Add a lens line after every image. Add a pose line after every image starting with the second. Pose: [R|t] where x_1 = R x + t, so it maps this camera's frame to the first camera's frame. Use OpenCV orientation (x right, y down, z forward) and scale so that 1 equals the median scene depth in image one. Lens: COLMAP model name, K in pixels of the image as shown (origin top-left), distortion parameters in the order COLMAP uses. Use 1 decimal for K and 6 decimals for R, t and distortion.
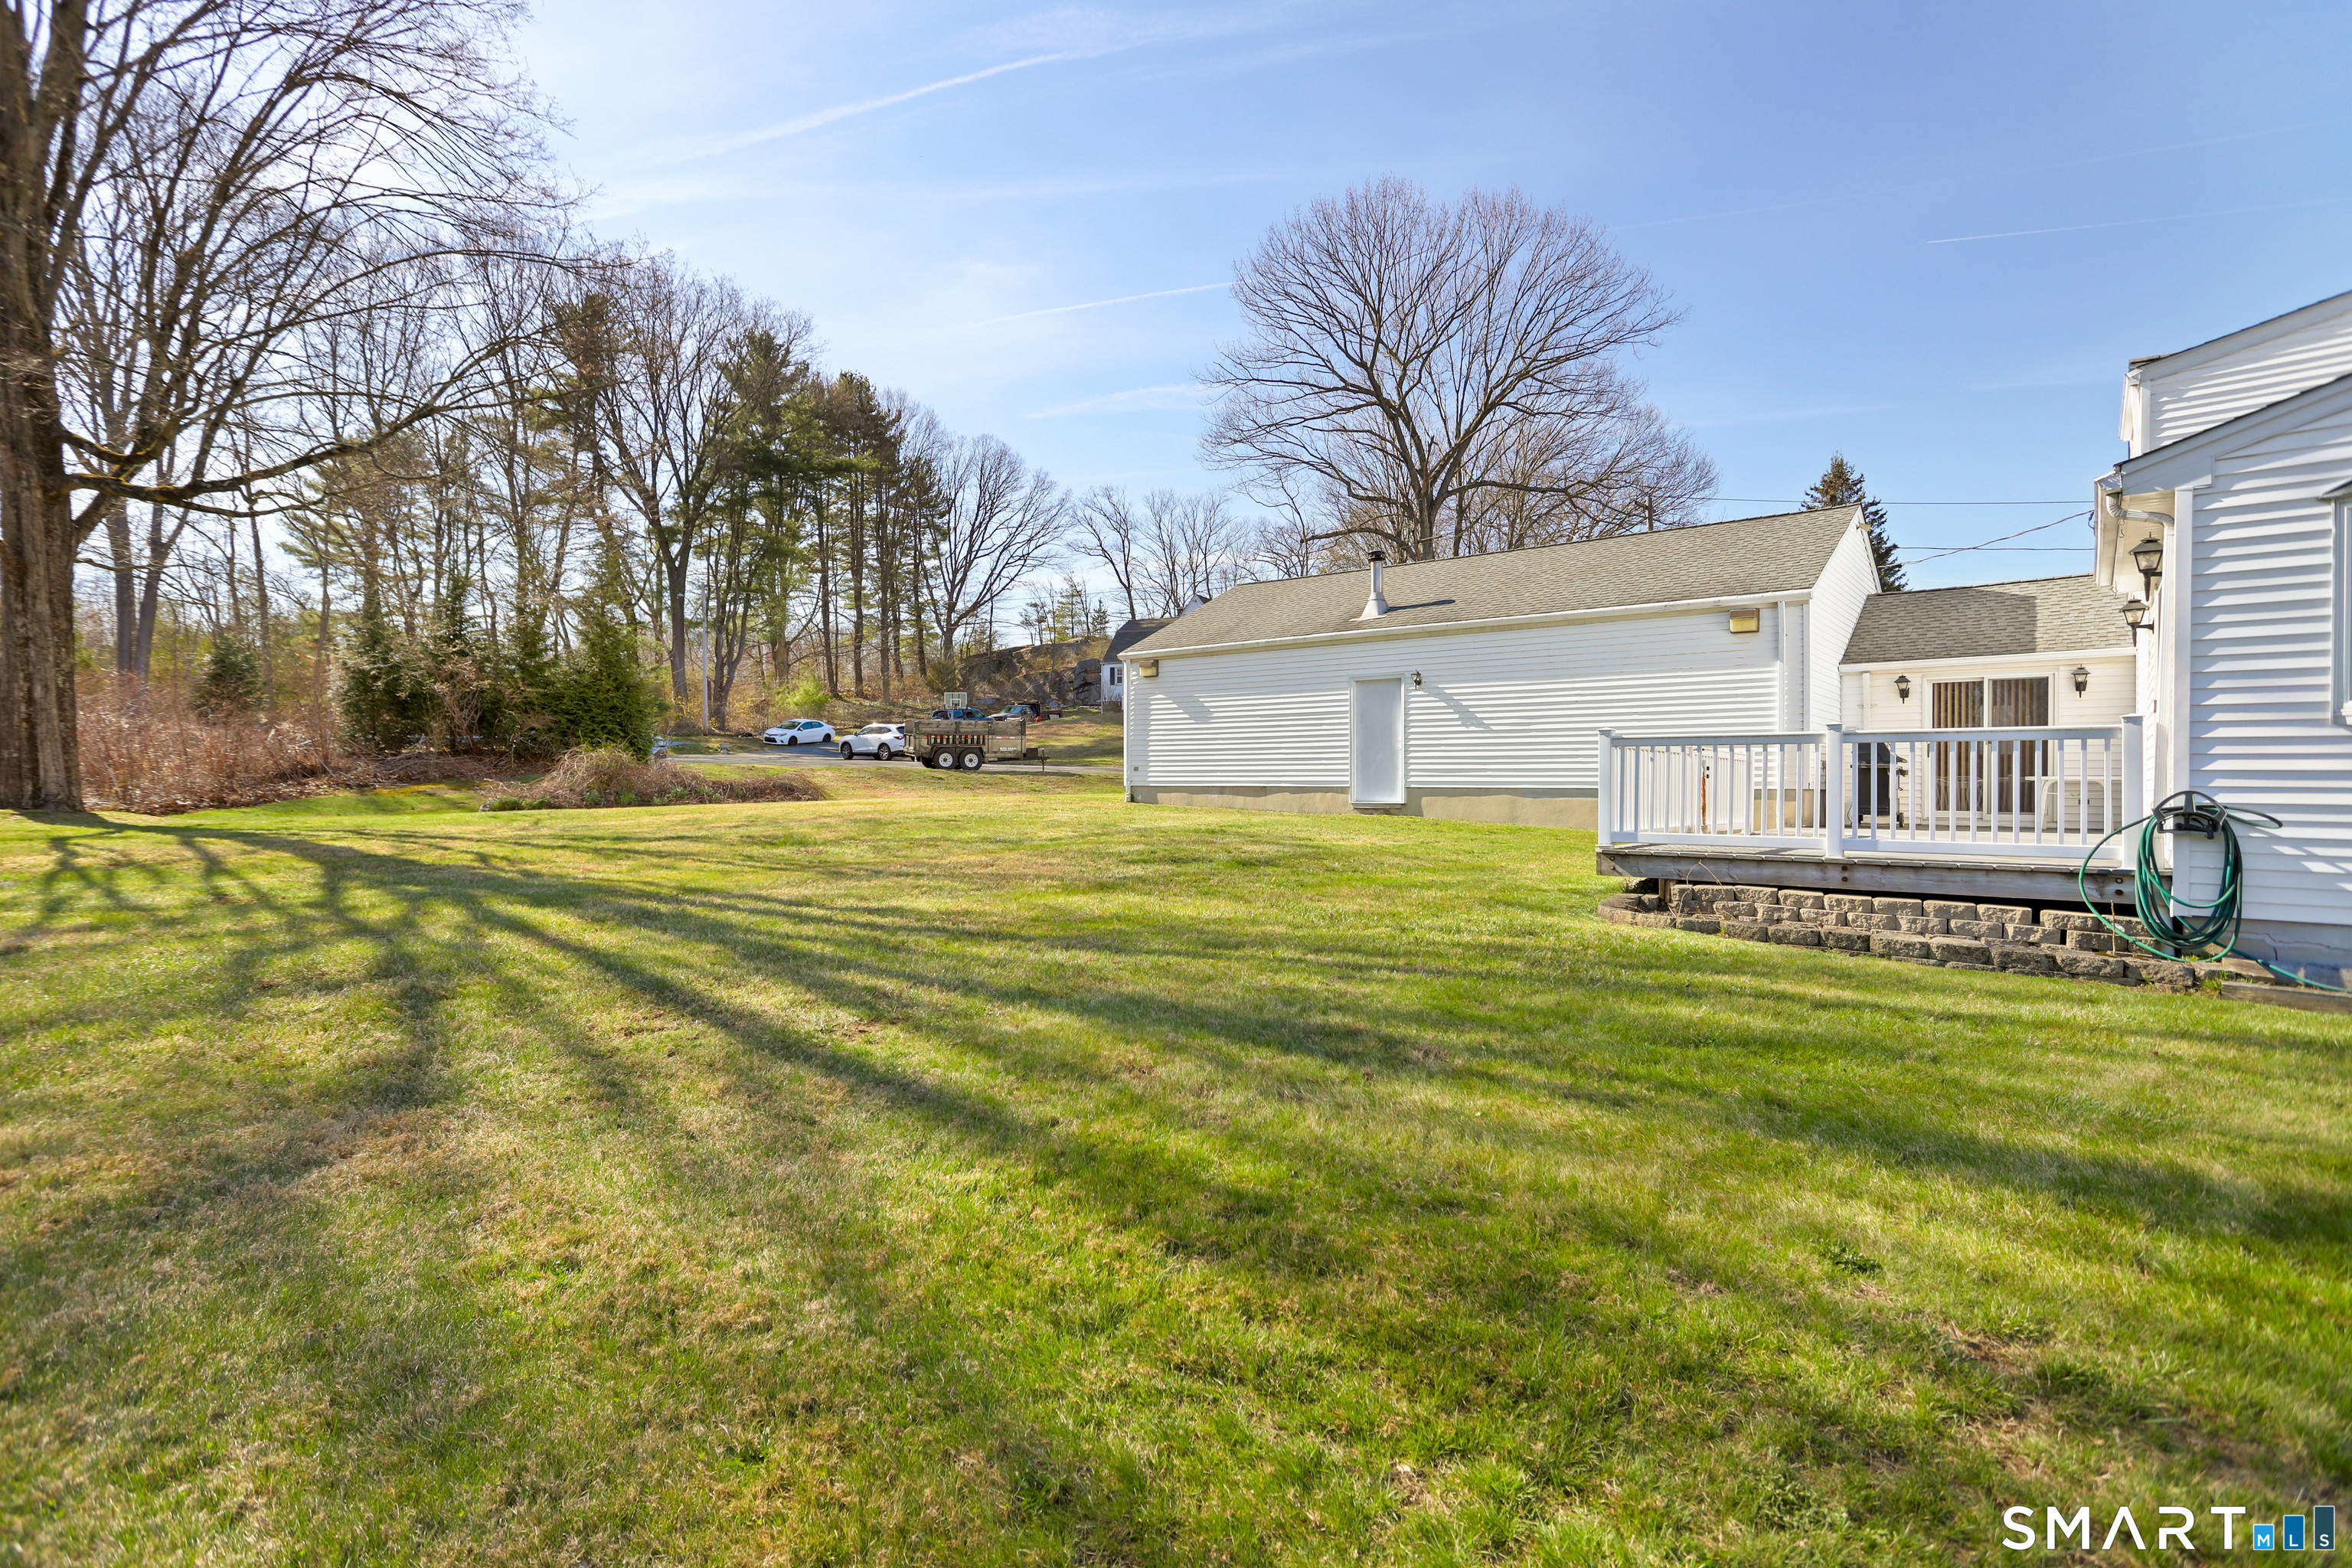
lens RADIAL K [[1135.7, 0, 1171.2], [0, 1135.7, 787.3], [0, 0, 1]] dist [-0.066647, 0.043811]
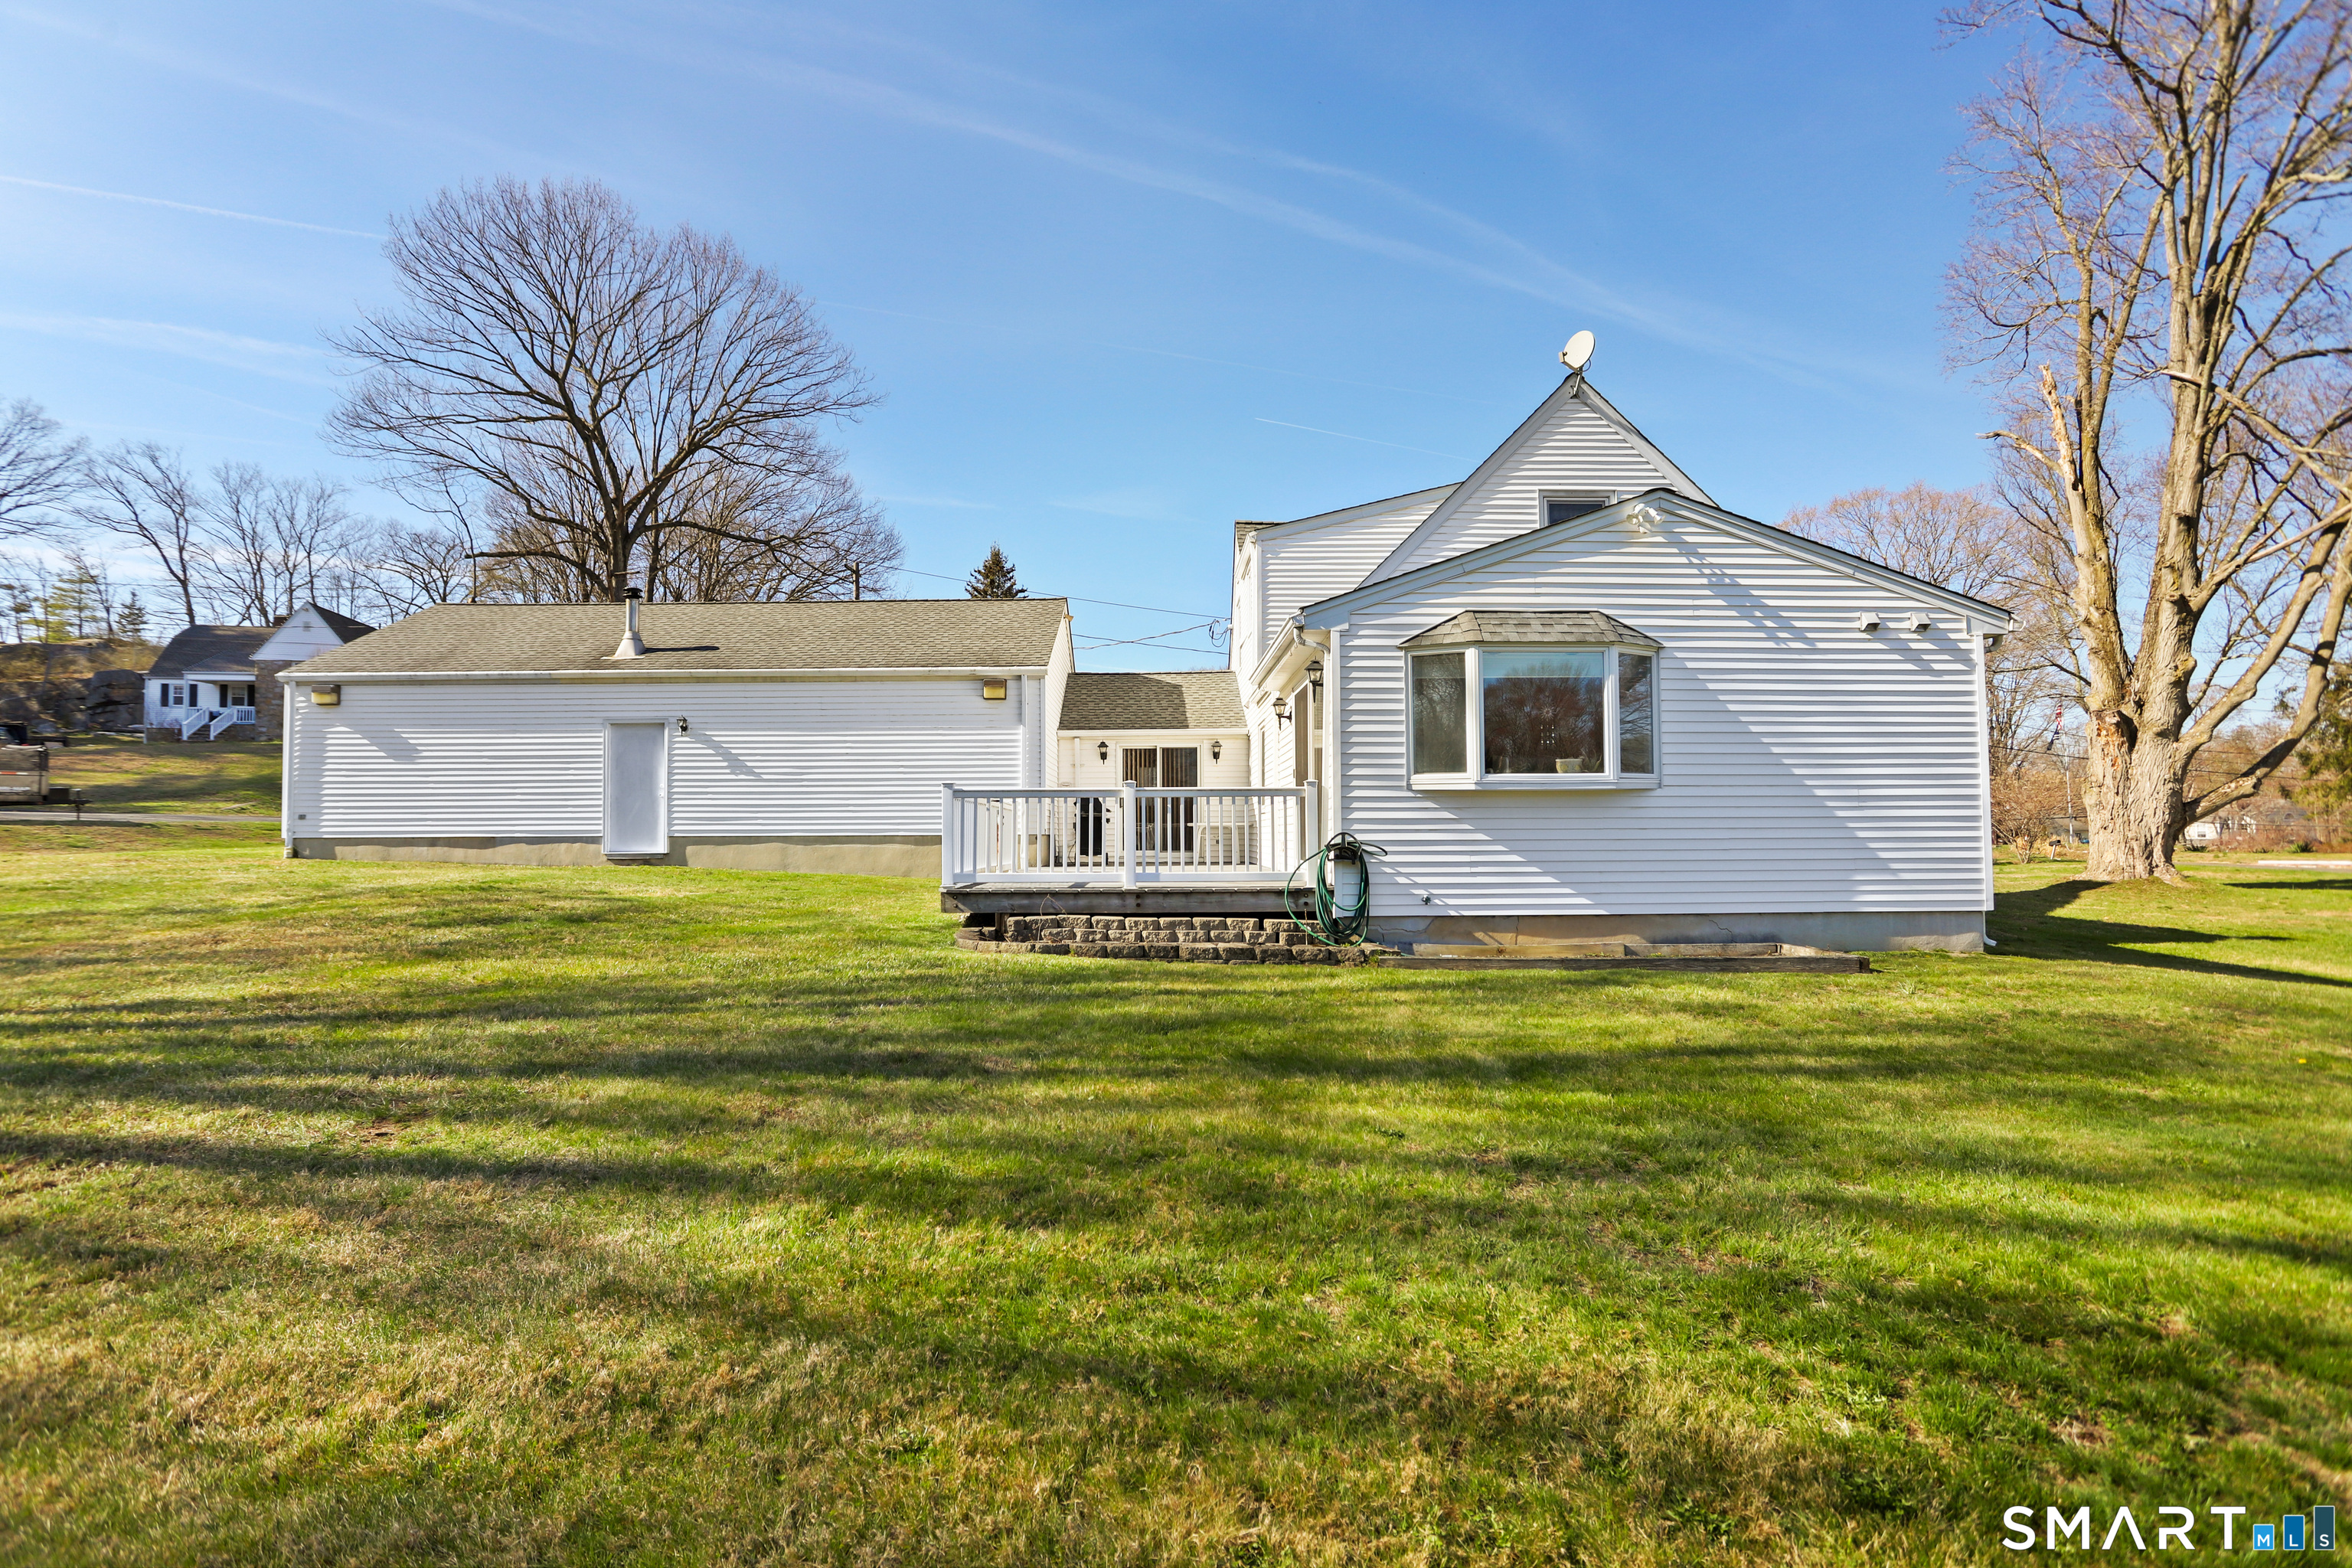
lens RADIAL K [[1135.7, 0, 1171.2], [0, 1135.7, 787.3], [0, 0, 1]] dist [-0.066647, 0.043811]
pose [[0.758375, 0.017209, 0.651591, -0.090987], [0.010661, 0.999190, -0.038797, -0.000150], [-0.651731, 0.036369, 0.757578, -0.001775]]
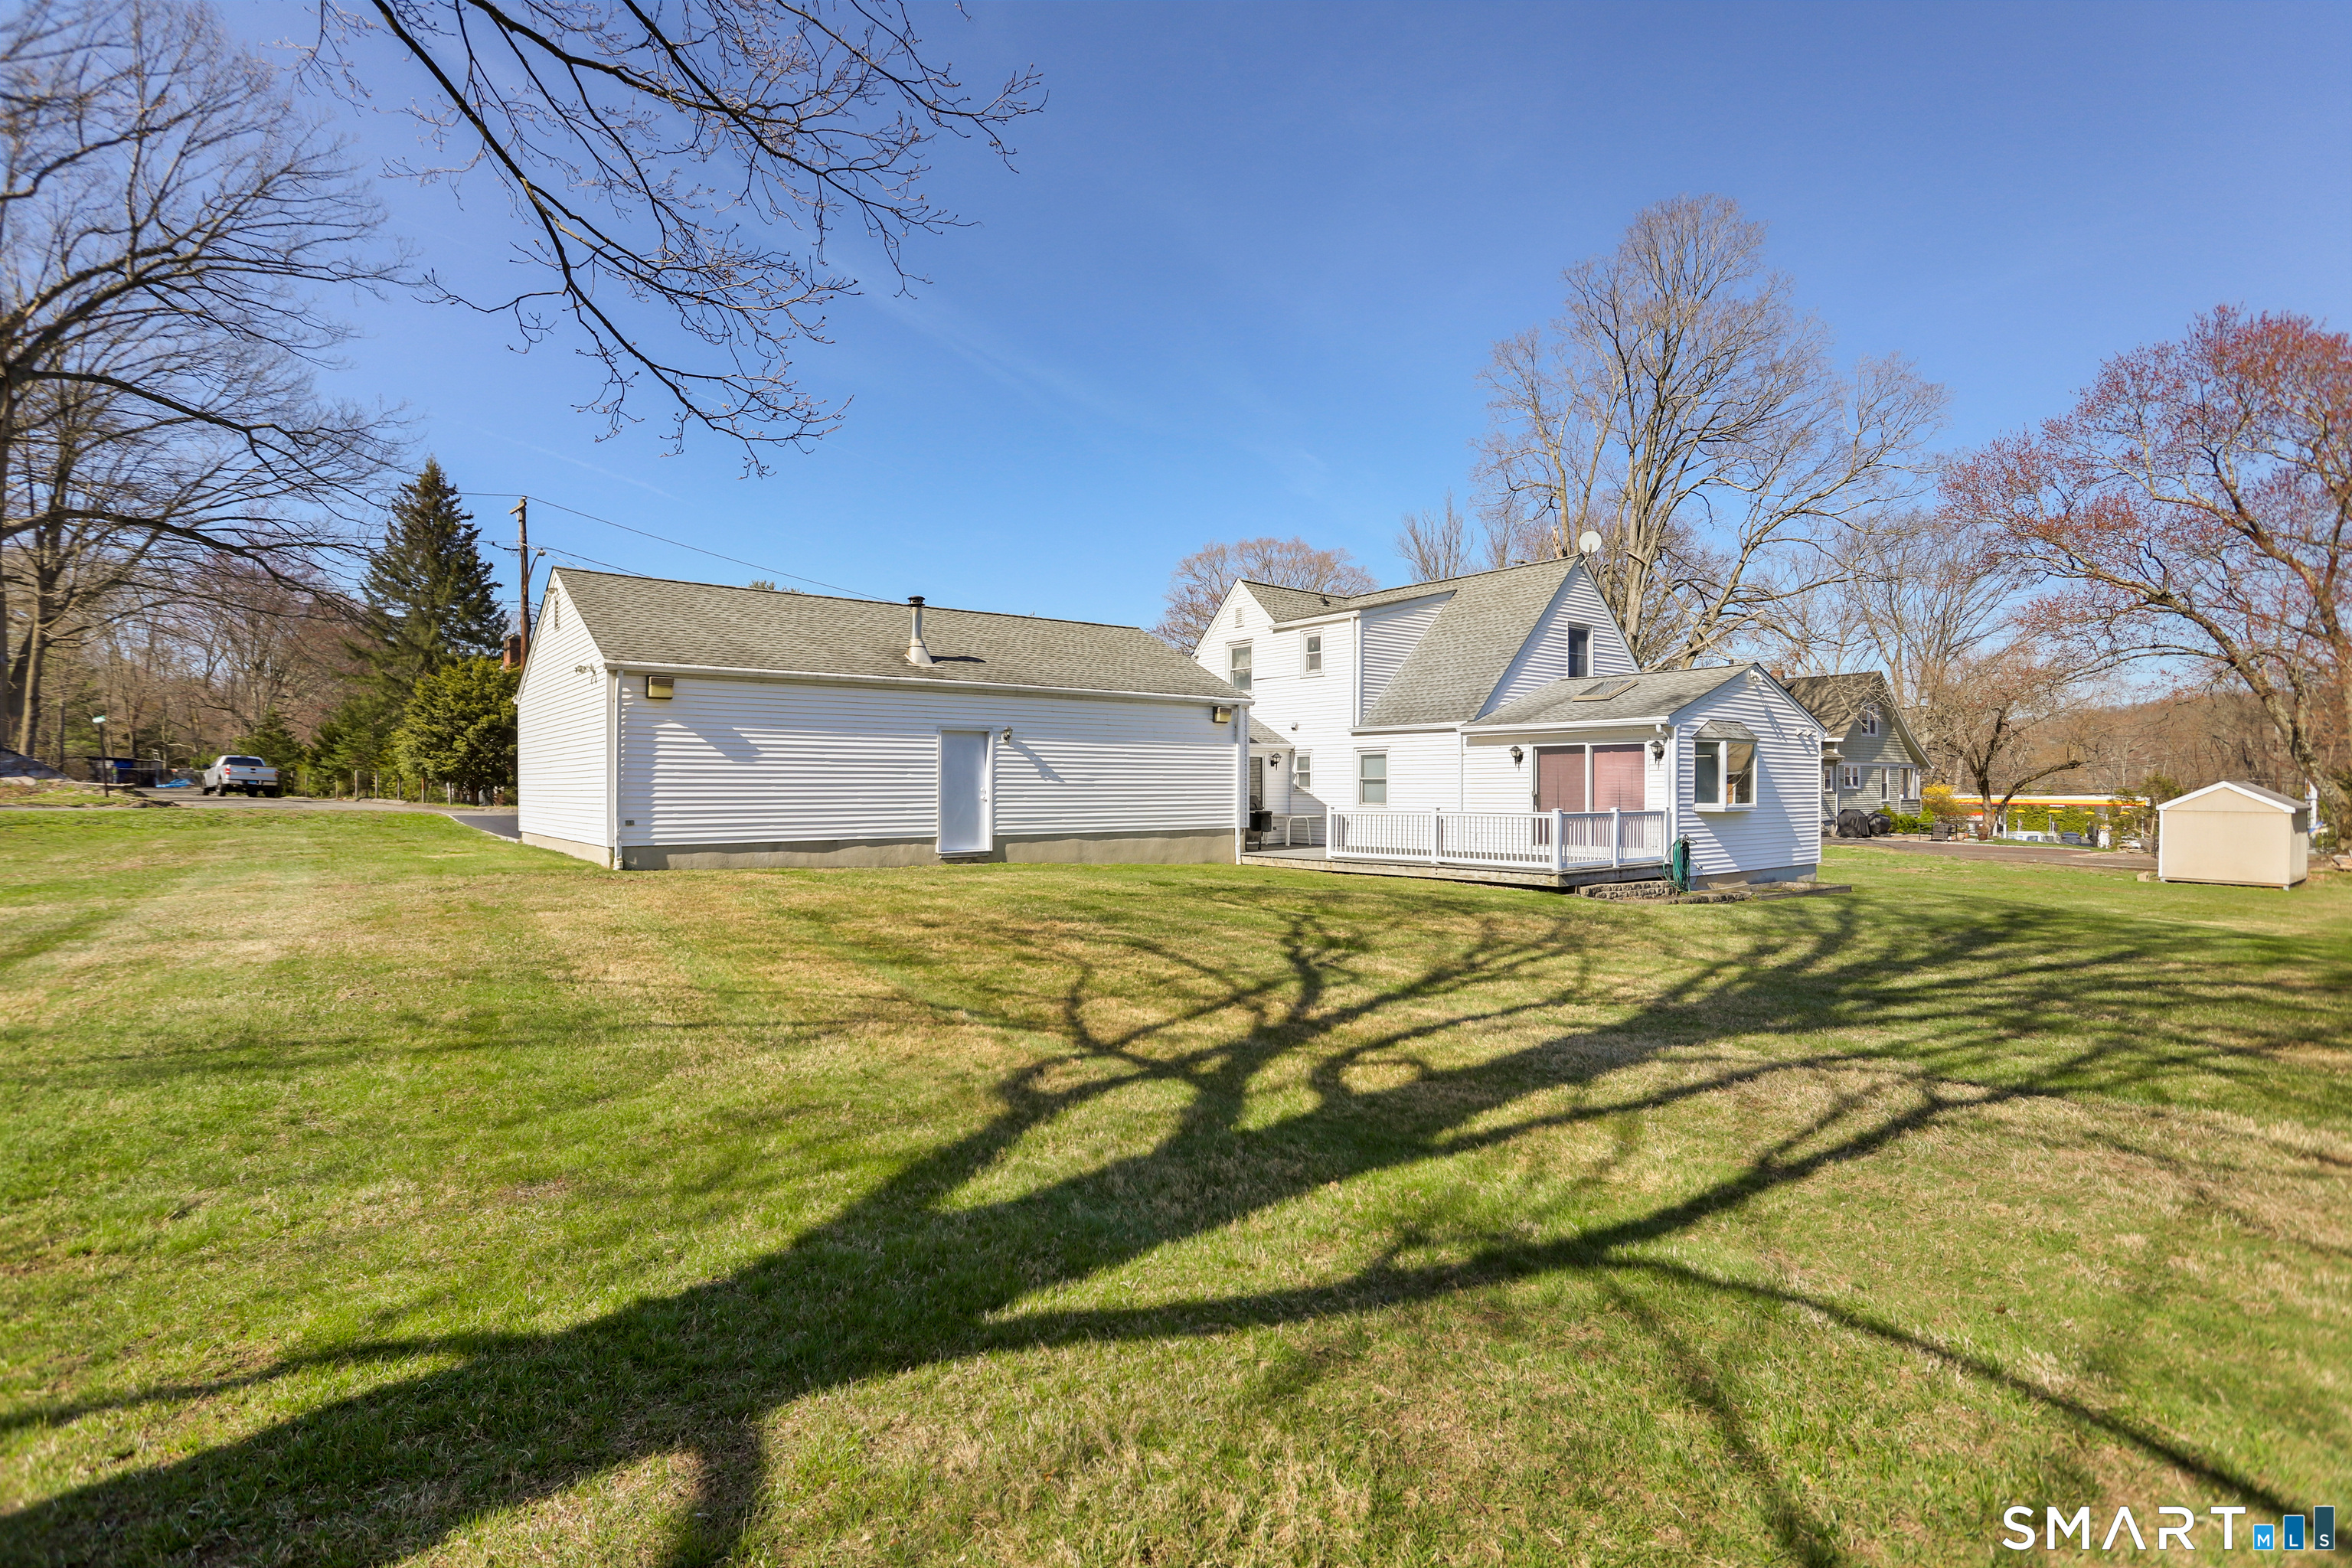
lens RADIAL K [[1135.7, 0, 1171.2], [0, 1135.7, 787.3], [0, 0, 1]] dist [-0.066647, 0.043811]
pose [[0.196354, -0.005461, 0.980518, -0.794660], [0.002866, 0.999983, 0.004996, -0.049660], [-0.980529, 0.001829, 0.196366, 0.628773]]
